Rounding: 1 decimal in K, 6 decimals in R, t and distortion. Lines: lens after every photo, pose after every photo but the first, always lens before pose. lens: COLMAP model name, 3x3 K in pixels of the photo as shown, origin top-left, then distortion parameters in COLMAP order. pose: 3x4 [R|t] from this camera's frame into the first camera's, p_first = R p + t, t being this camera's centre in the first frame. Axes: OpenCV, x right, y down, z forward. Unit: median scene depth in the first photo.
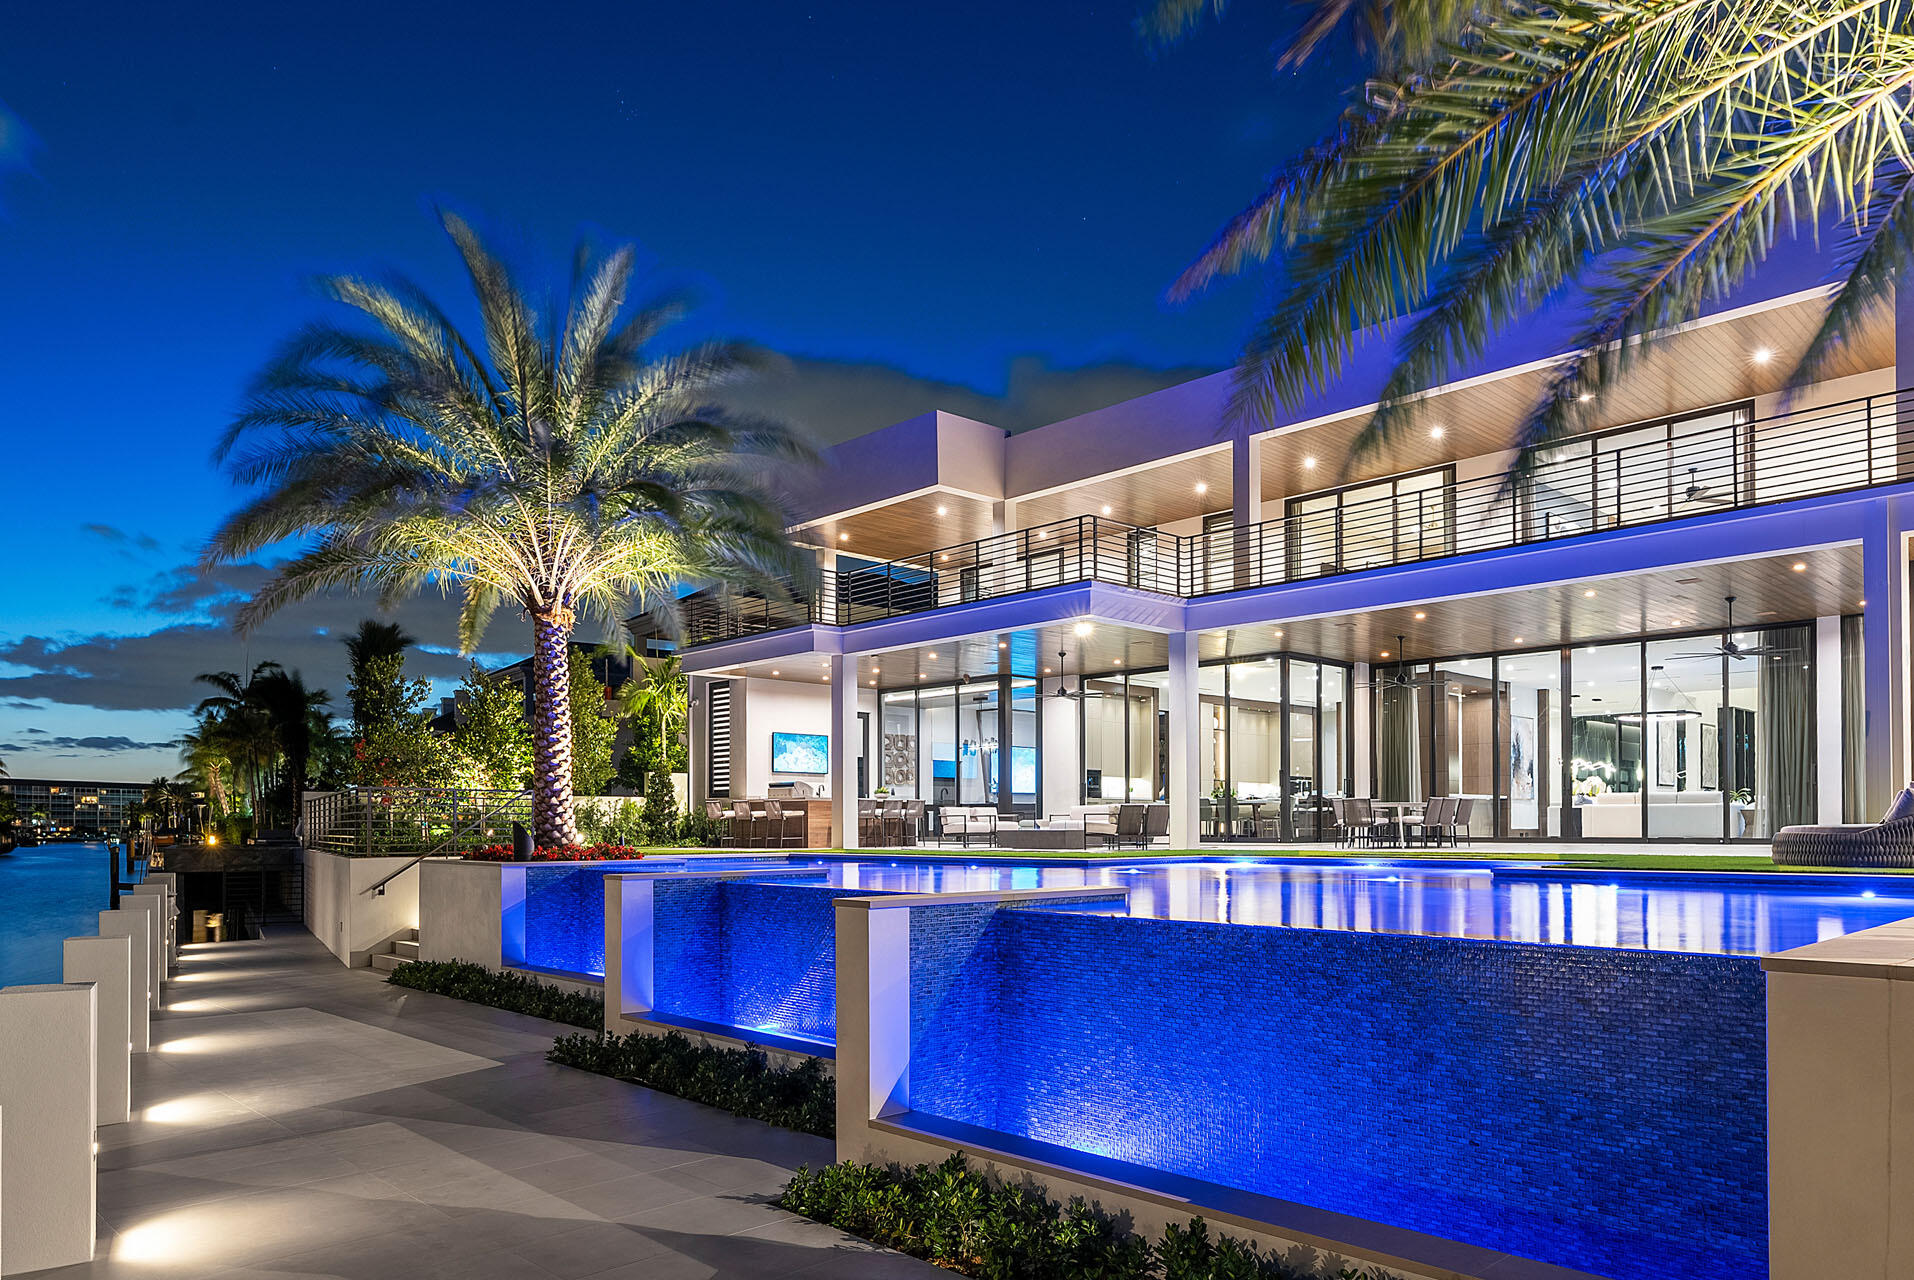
lens RADIAL K [[1270.2, 0, 1001.8], [0, 1270.2, 822.6], [0, 0, 1]] dist [0.006461, 0.000866]
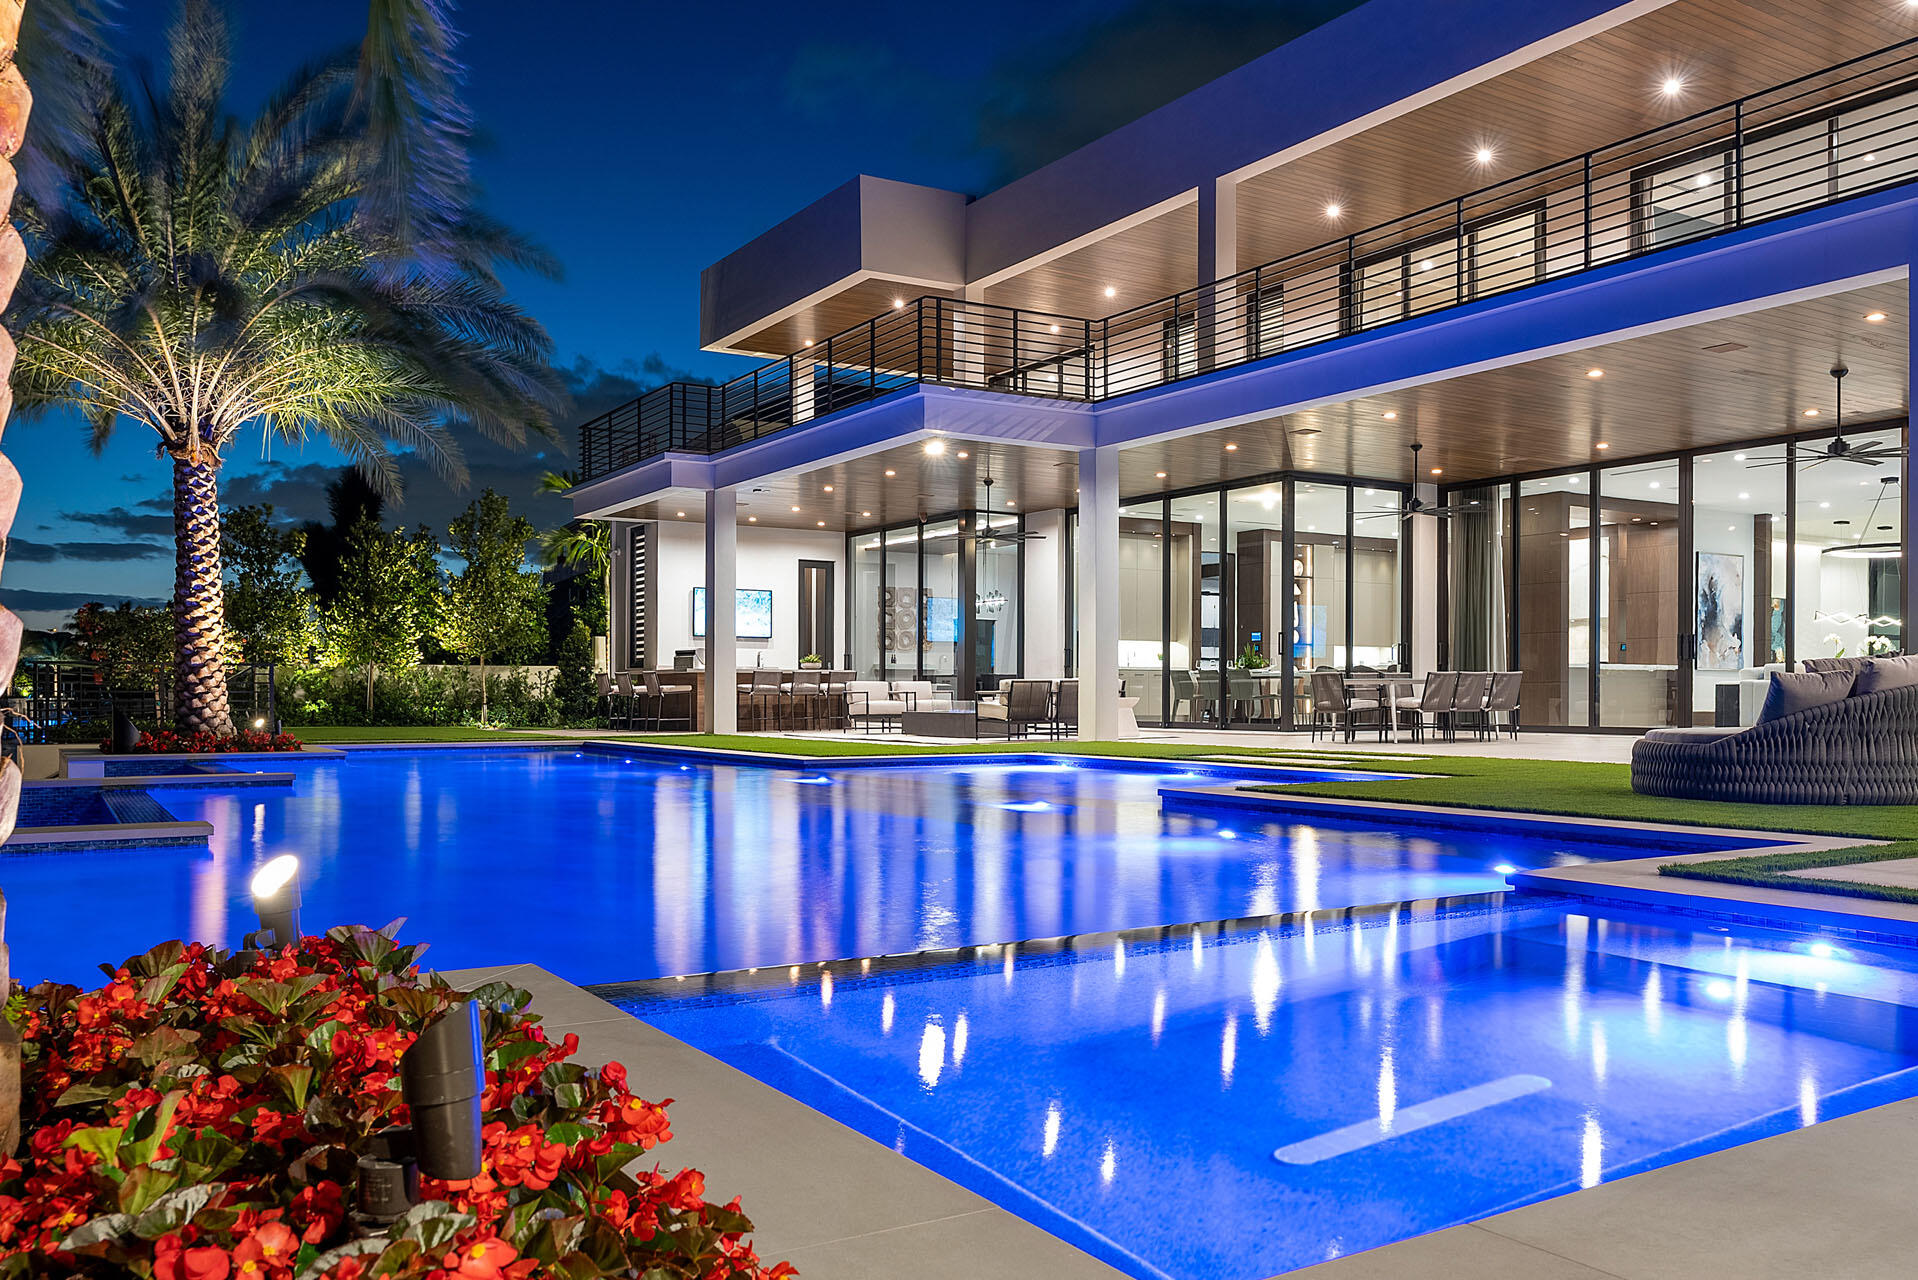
lens RADIAL K [[1526.5, 0, 957.6], [0, 1526.5, 691.9], [0, 0, 1]] dist [0.003324, -0.000085]
pose [[0.975820, 0.003636, -0.218546, 0.214387], [-0.003227, 0.999992, 0.002231, -0.007693], [0.218553, -0.001472, 0.975824, 0.092737]]
